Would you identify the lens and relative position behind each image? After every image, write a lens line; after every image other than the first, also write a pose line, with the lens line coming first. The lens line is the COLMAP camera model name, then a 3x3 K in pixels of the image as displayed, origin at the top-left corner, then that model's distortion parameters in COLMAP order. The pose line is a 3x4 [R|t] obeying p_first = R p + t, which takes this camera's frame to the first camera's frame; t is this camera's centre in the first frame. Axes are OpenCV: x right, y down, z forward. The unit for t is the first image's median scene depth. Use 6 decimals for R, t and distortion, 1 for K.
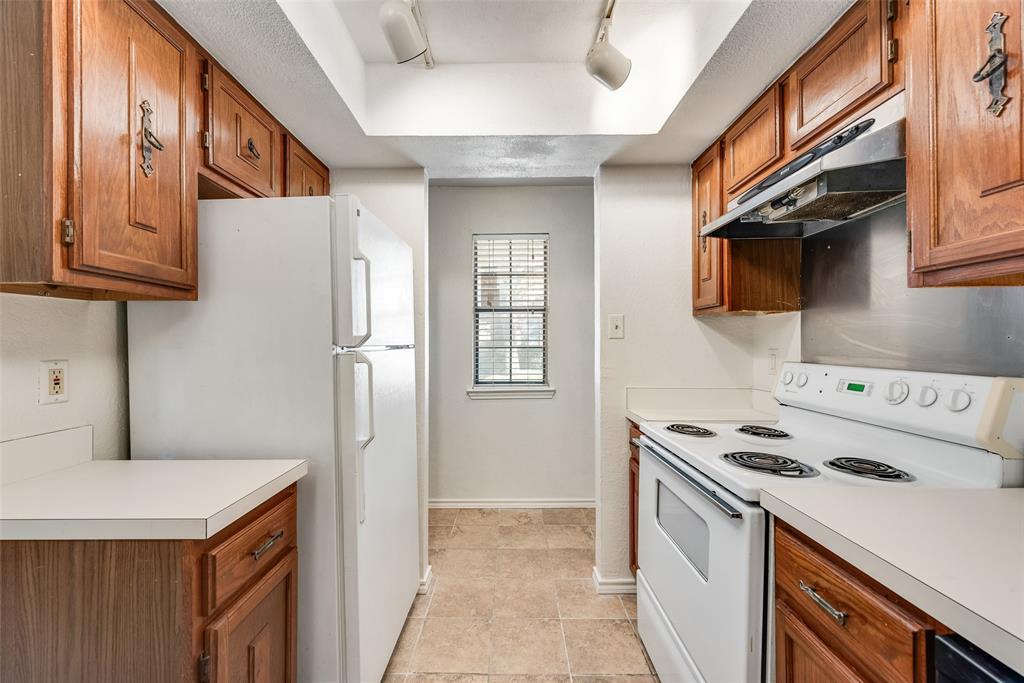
lens RADIAL K [[403.3, 0, 507.7], [0, 403.3, 340.4], [0, 0, 1]] dist [0.011273, -0.000325]
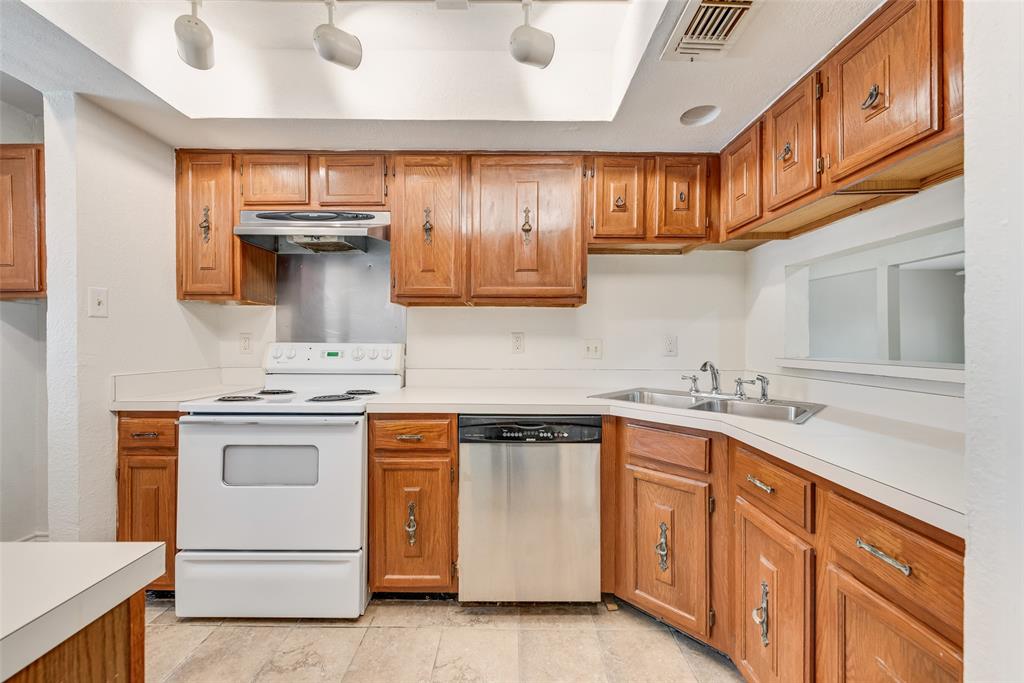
lens RADIAL K [[403.3, 0, 511.9], [0, 403.3, 341.7], [0, 0, 1]] dist [0.011273, -0.000325]
pose [[-0.010949, 0.001327, 0.999939, -0.687894], [-0.012312, 0.999923, -0.001462, 0.044129], [-0.999864, -0.012328, -0.010932, 0.206635]]
